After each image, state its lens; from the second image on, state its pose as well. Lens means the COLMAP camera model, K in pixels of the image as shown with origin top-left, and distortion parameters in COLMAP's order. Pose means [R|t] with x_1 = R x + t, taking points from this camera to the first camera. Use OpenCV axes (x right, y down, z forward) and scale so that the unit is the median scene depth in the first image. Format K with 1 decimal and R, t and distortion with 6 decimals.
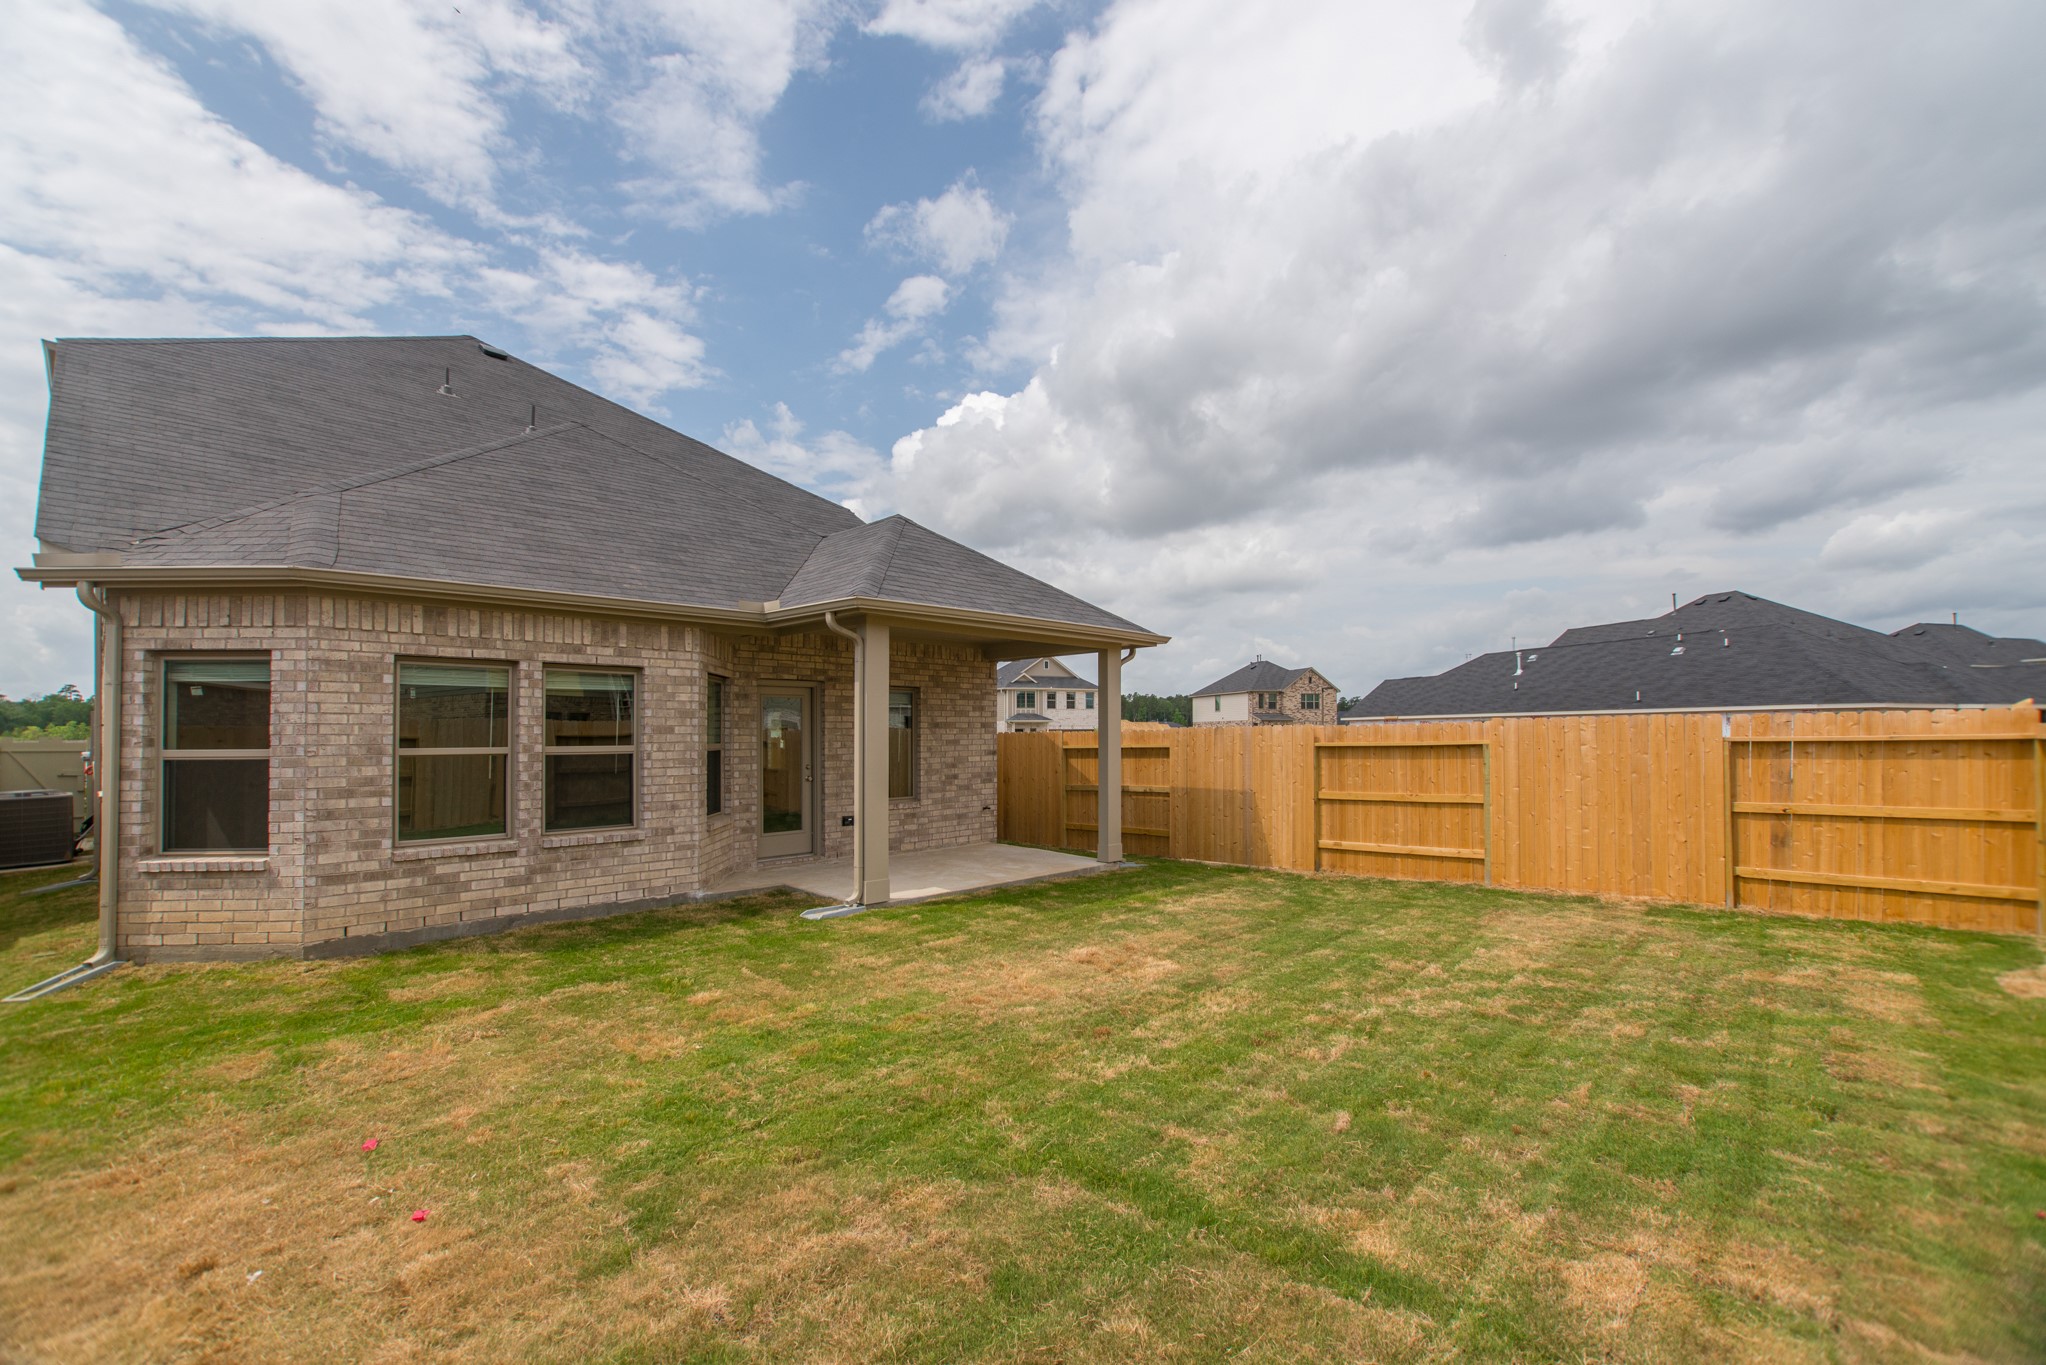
lens RADIAL K [[844.9, 0, 1027.9], [0, 844.9, 699.7], [0, 0, 1]] dist [-0.027707, 0.016690]
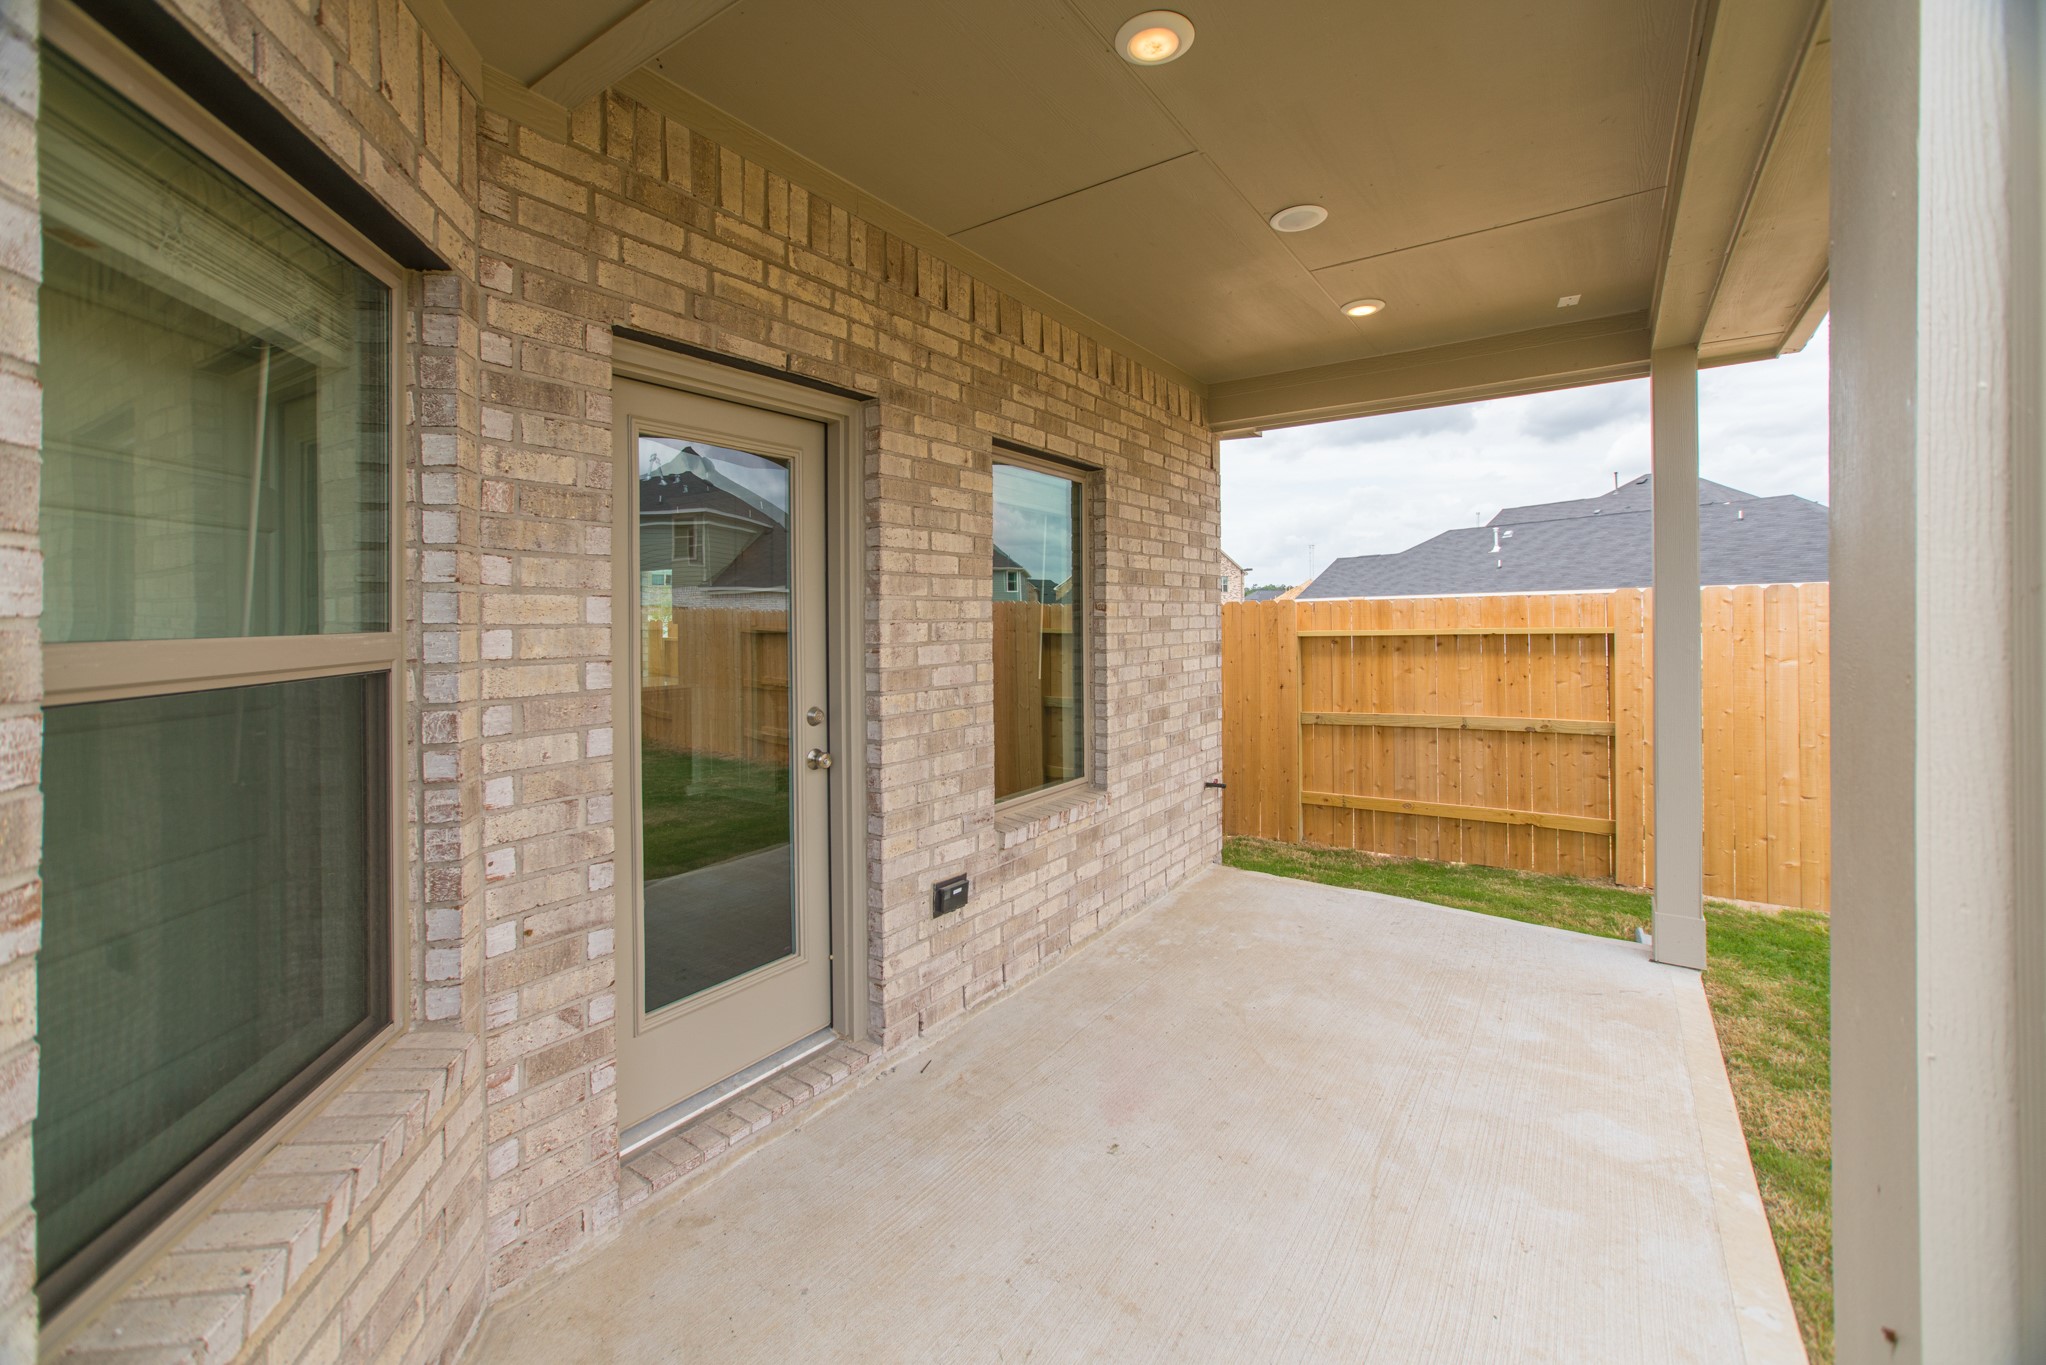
lens RADIAL K [[844.9, 0, 1004.9], [0, 844.9, 604.3], [0, 0, 1]] dist [-0.027707, 0.016690]
pose [[0.994770, 0.001848, 0.102127, -0.246482], [-0.004518, 0.999654, 0.025922, 0.039858], [-0.102044, -0.026248, 0.994434, 0.785056]]
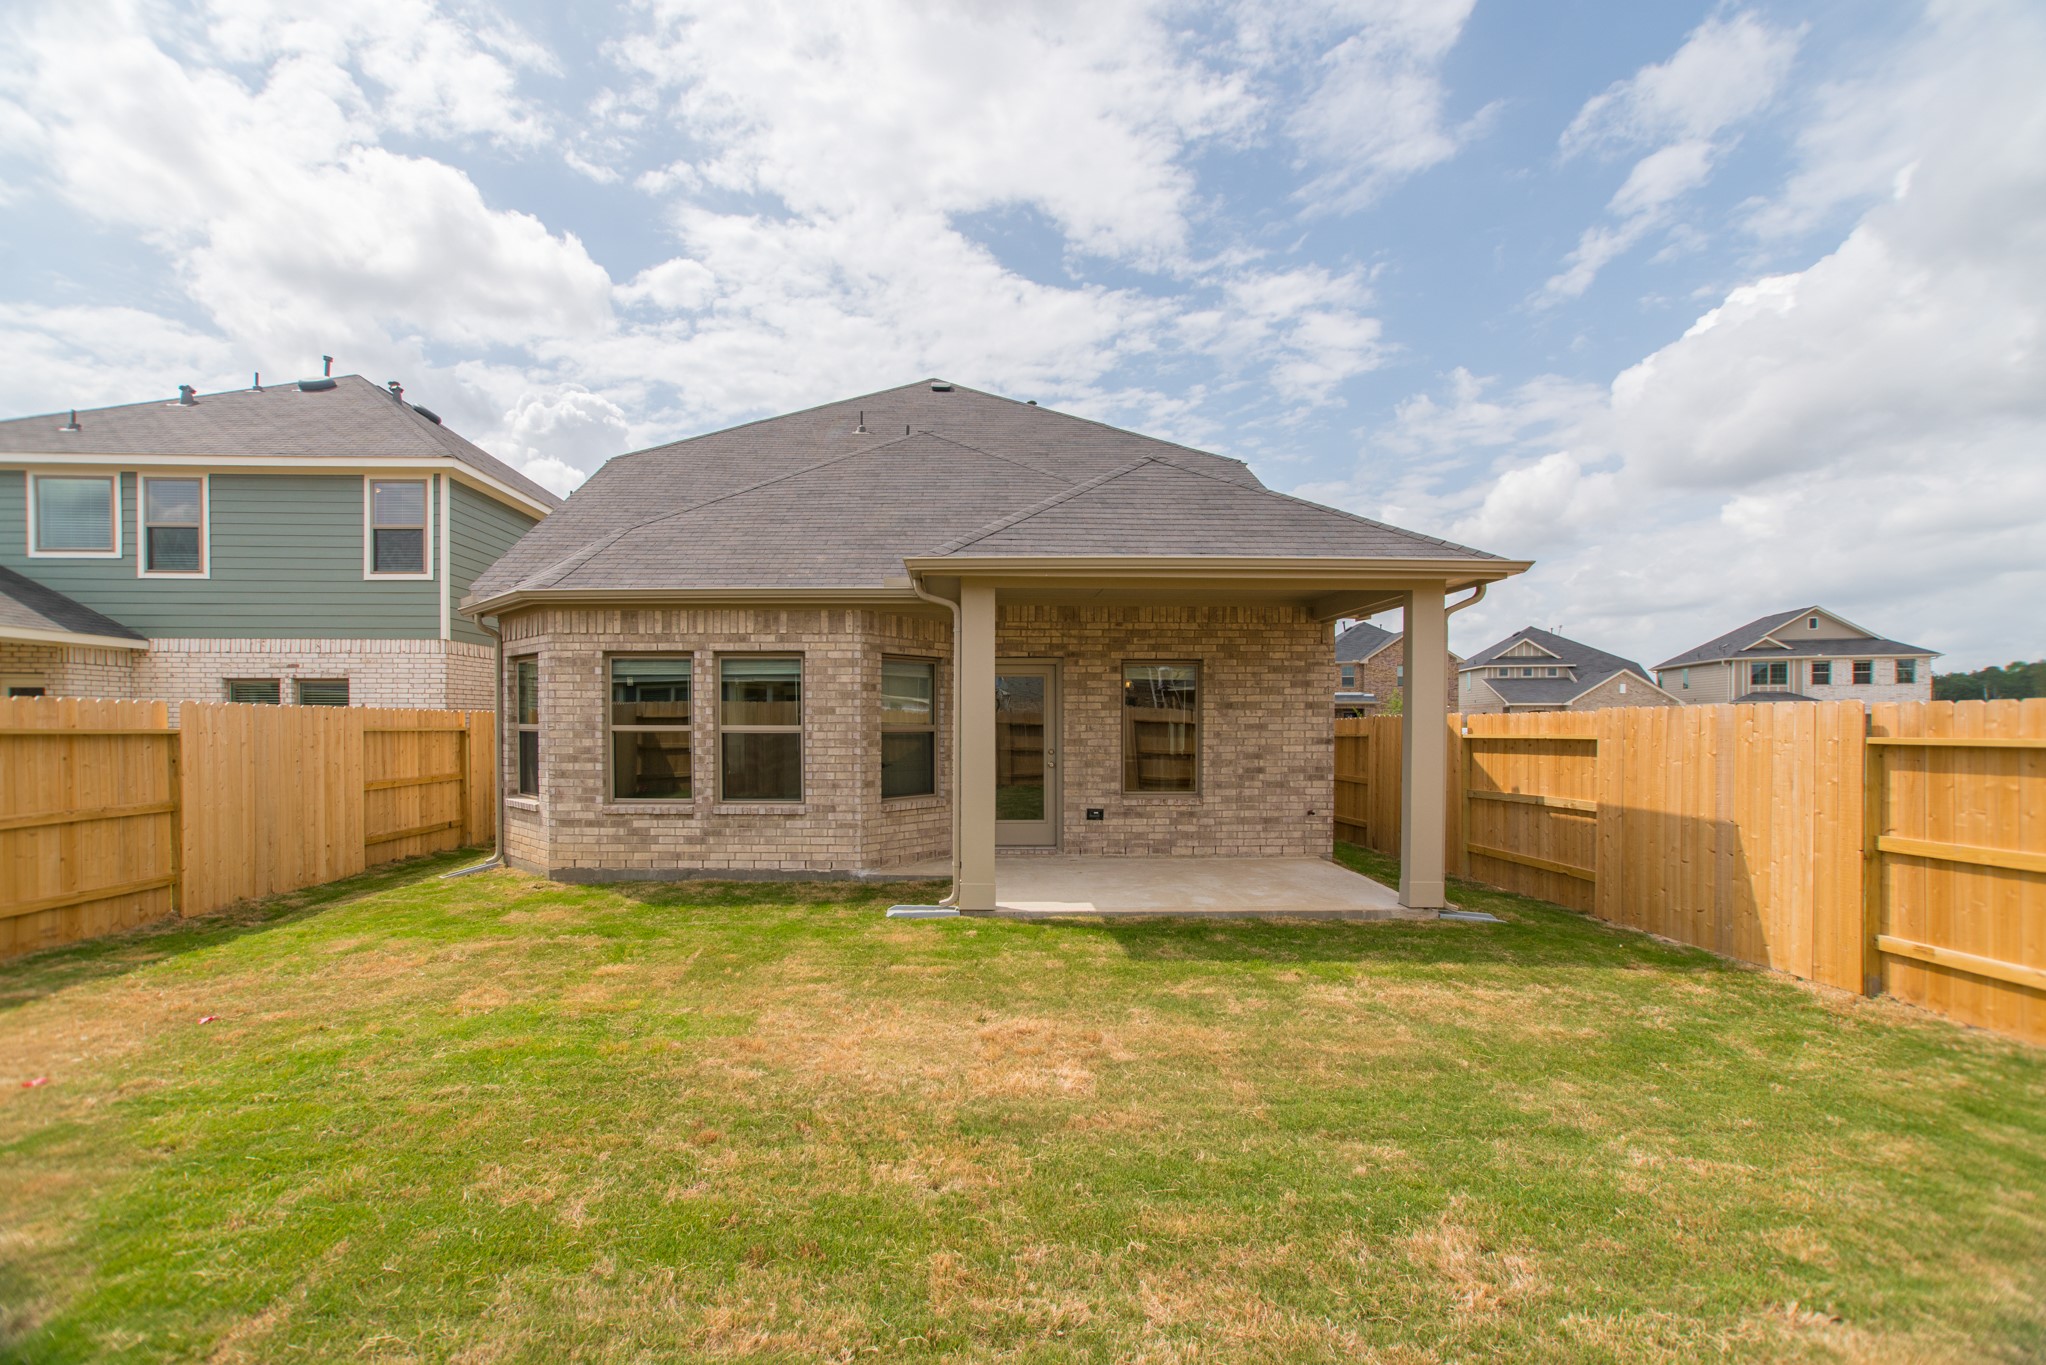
lens RADIAL K [[844.9, 0, 1013.7], [0, 844.9, 703.0], [0, 0, 1]] dist [-0.027707, 0.016690]
pose [[0.710259, -0.008637, -0.703887, 0.382331], [0.023900, 0.999644, 0.011850, 0.016228], [0.703534, -0.025239, 0.710213, 0.349288]]
